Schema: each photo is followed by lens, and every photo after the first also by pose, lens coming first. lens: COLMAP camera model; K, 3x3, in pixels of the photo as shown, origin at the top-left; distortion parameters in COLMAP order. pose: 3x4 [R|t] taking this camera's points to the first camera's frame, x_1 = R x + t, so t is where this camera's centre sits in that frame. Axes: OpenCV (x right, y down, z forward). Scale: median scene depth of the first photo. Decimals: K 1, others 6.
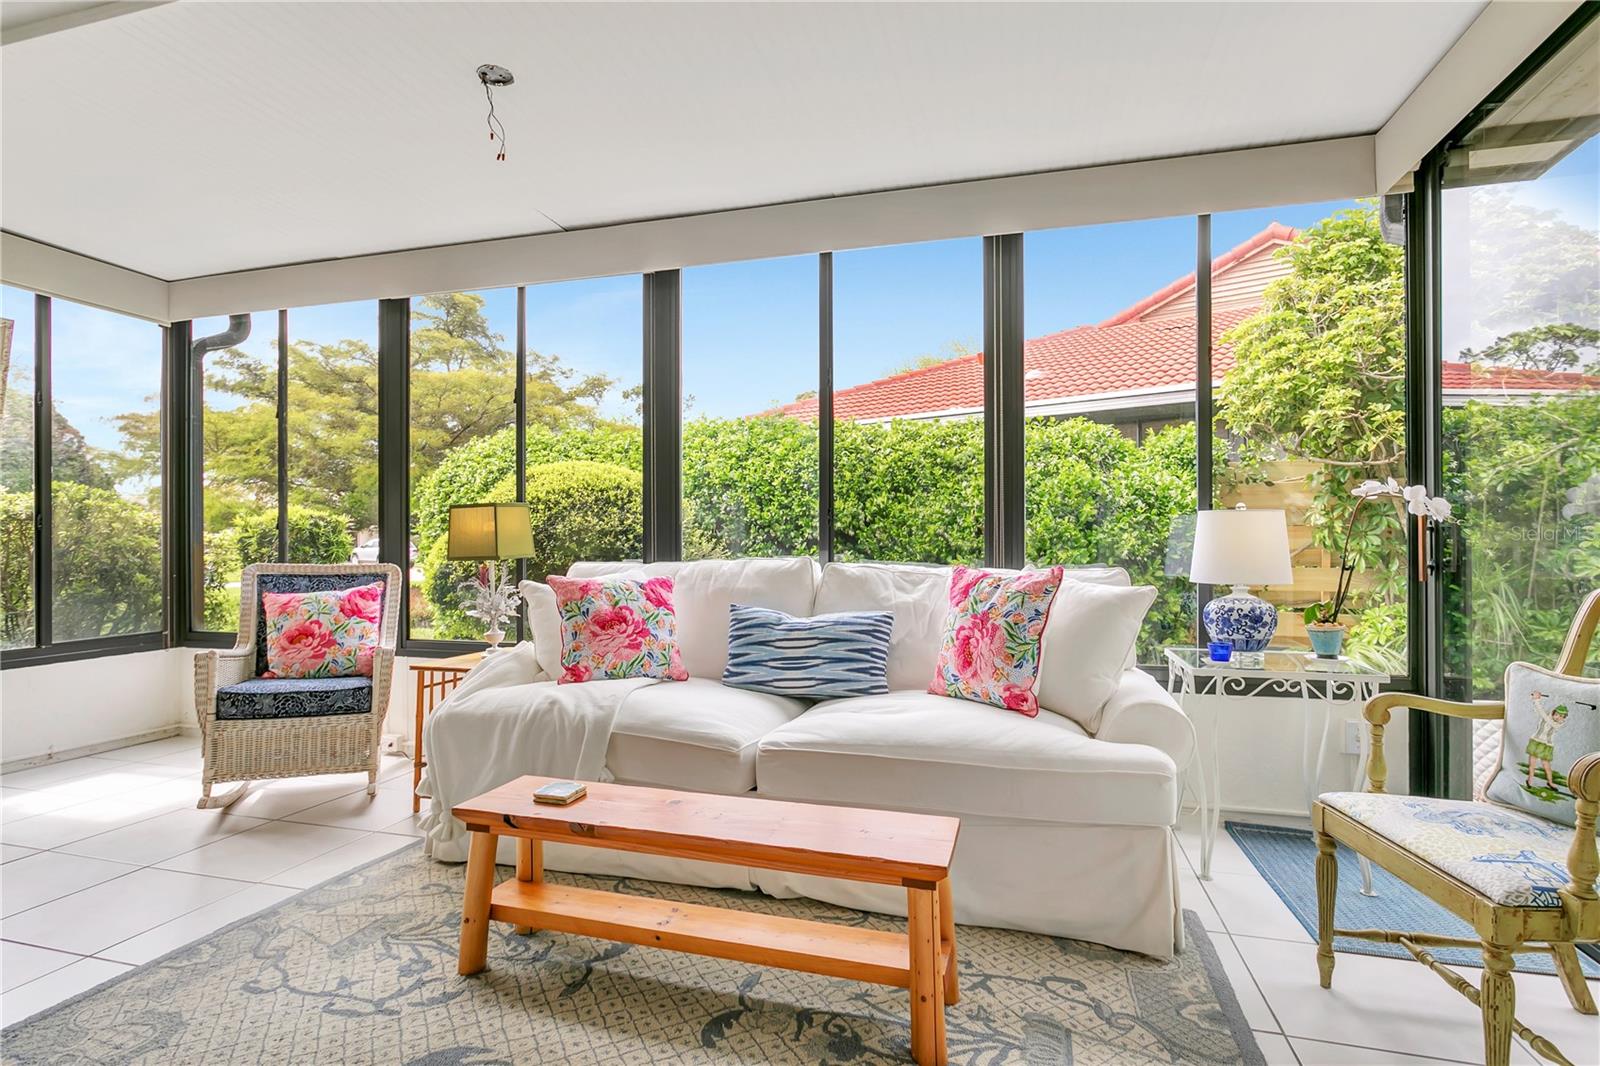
lens RADIAL K [[782.6, 0, 798.8], [0, 782.6, 532.8], [0, 0, 1]] dist [-0.012257, 0.004892]
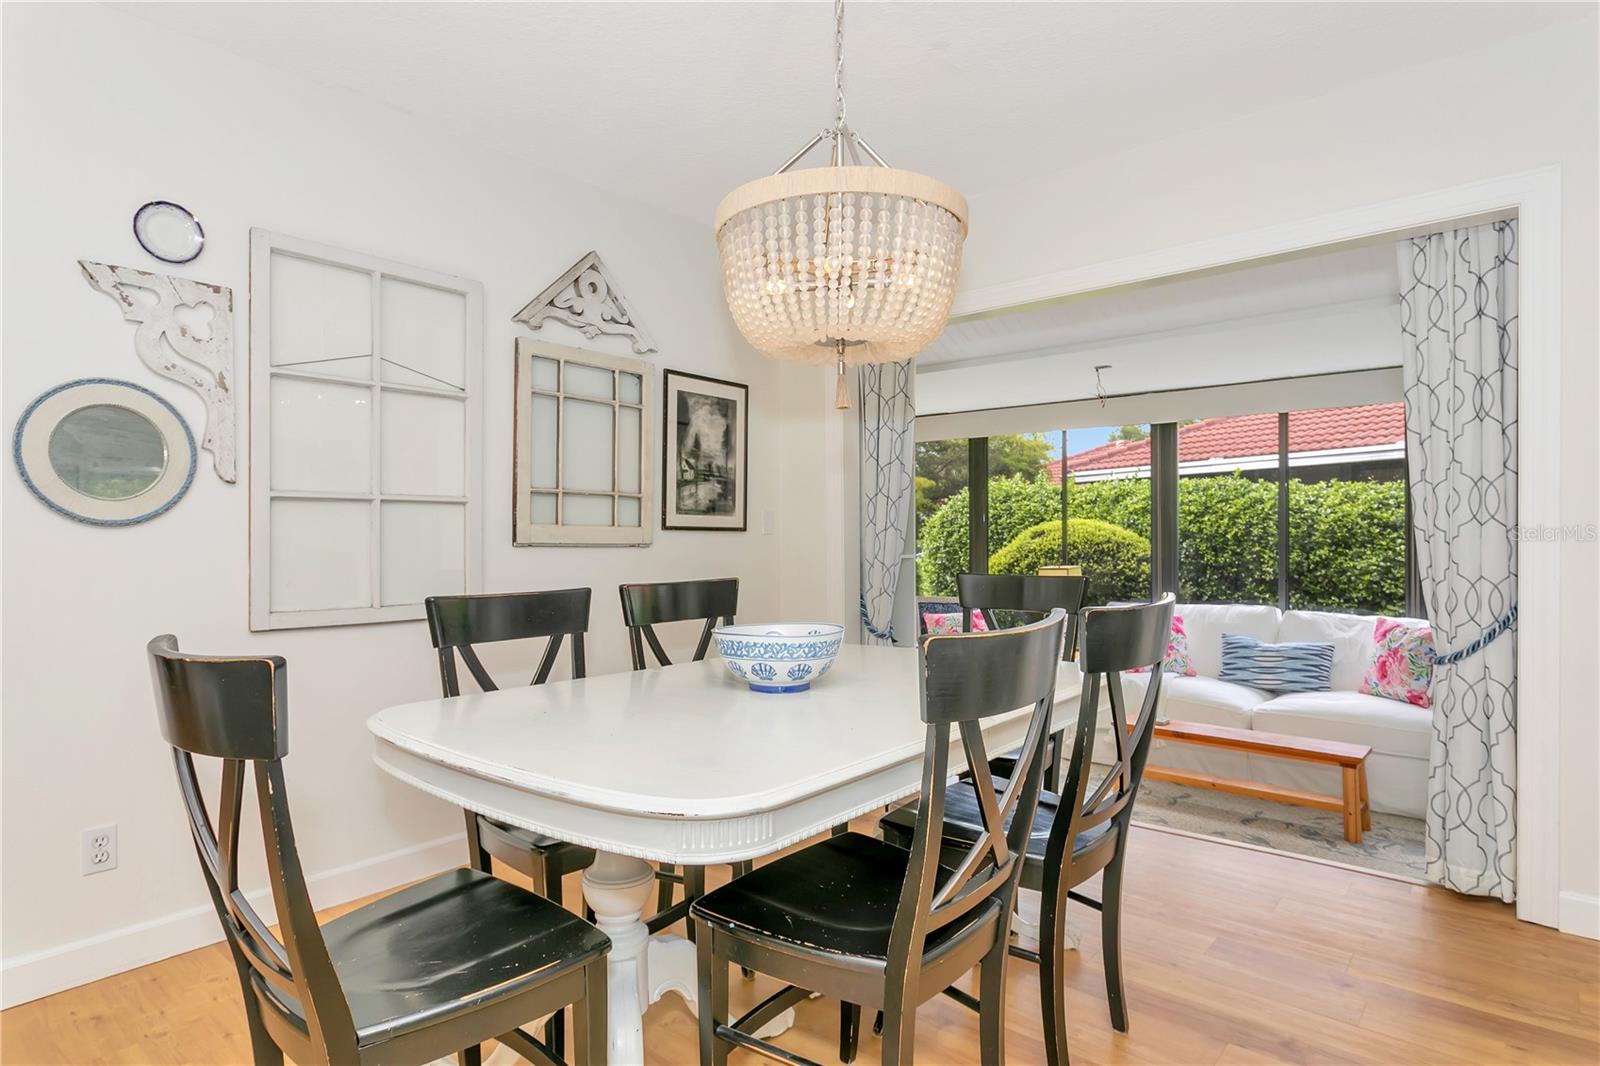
lens RADIAL K [[873.4, 0, 802.5], [0, 873.4, 532.4], [0, 0, 1]] dist [0.005965, 0.001576]
pose [[0.911697, 0.000674, -0.410863, -0.117399], [0.003334, 0.999954, 0.009039, -0.125818], [0.410850, -0.009610, 0.911652, -0.936818]]
